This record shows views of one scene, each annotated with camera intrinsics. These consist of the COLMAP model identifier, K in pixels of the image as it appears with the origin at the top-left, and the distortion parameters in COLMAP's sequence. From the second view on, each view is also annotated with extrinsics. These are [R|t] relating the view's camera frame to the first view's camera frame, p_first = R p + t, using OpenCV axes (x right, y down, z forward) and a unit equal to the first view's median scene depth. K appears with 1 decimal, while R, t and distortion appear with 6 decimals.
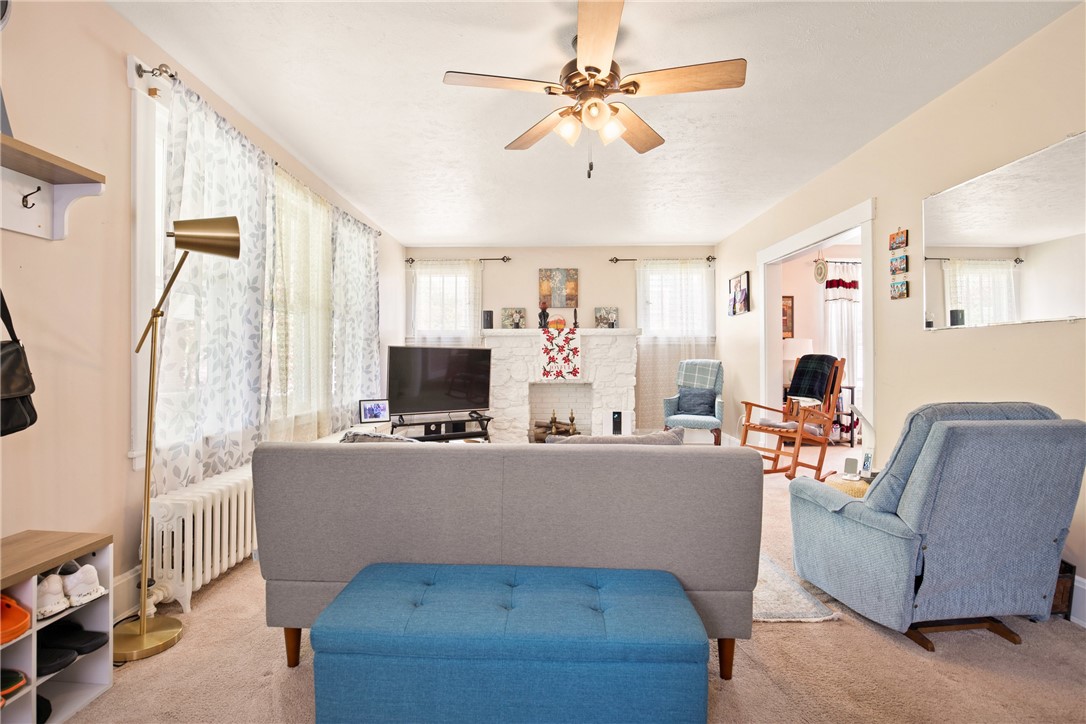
lens RADIAL K [[507.1, 0, 535.7], [0, 507.1, 358.7], [0, 0, 1]] dist [-0.034291, 0.006187]
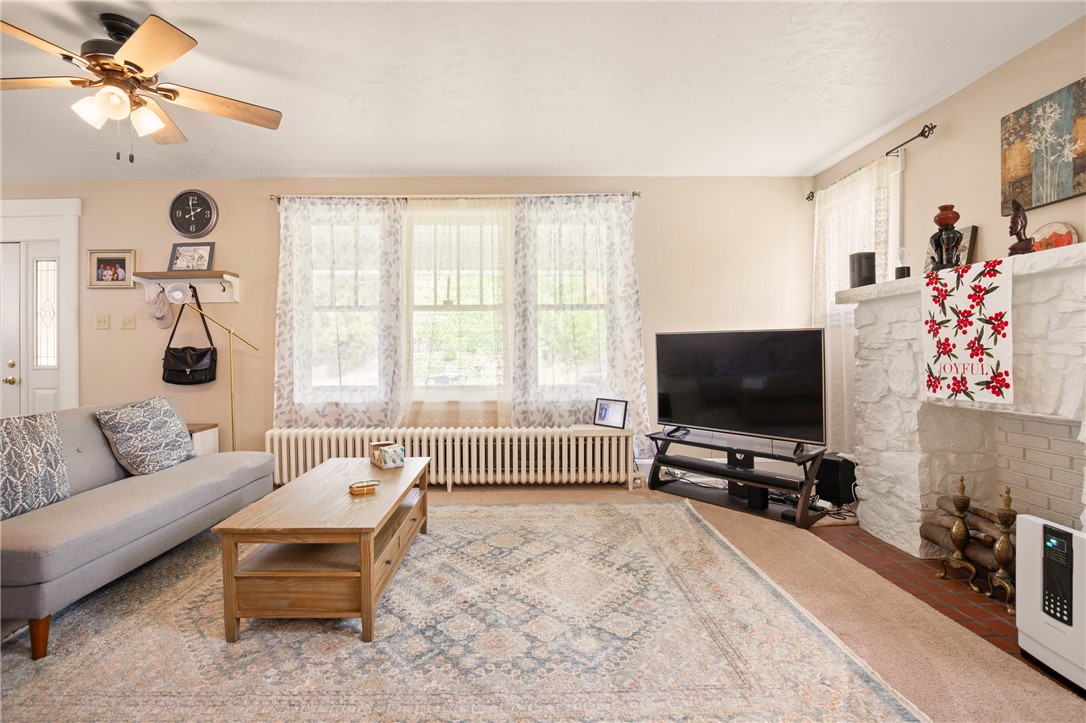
lens RADIAL K [[507.1, 0, 543.3], [0, 507.1, 359.9], [0, 0, 1]] dist [-0.034291, 0.006187]
pose [[0.046914, 0.014531, -0.998793, 0.405047], [0.012000, 0.999814, 0.015109, 0.001200], [0.998827, -0.012694, 0.046731, 0.669359]]
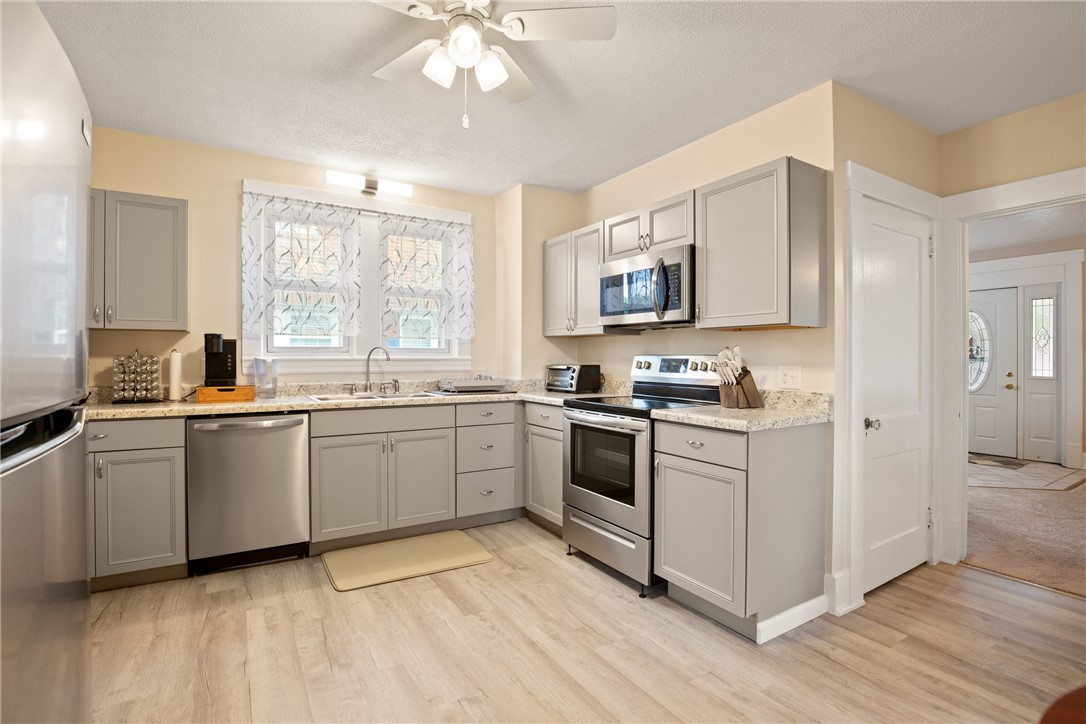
lens RADIAL K [[507.1, 0, 527.6], [0, 507.1, 360.7], [0, 0, 1]] dist [-0.034291, 0.006187]
pose [[-0.847211, 0.010236, -0.531159, 1.007657], [0.009451, 0.999947, 0.004196, -0.031992], [0.531173, -0.001466, -0.847262, 0.265198]]
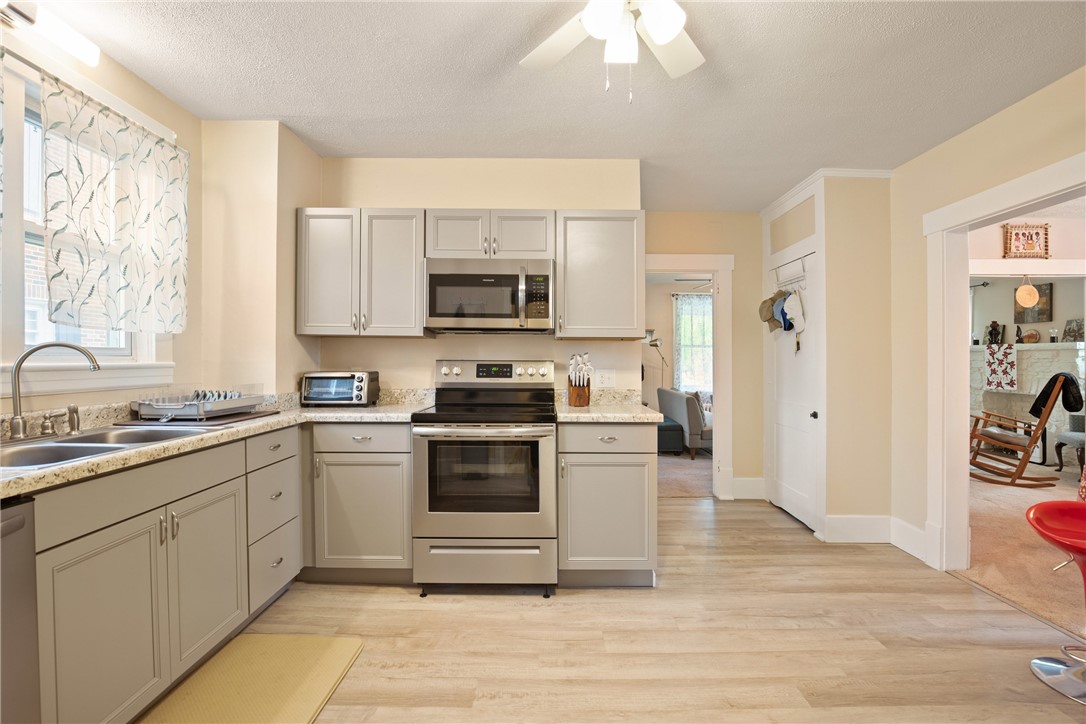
lens RADIAL K [[507.1, 0, 543.7], [0, 507.1, 359.9], [0, 0, 1]] dist [-0.034291, 0.006187]
pose [[0.023410, 0.007979, -0.999694, 1.133901], [0.004763, 0.999956, 0.008093, -0.038777], [0.999715, -0.004951, 0.023371, -0.049707]]
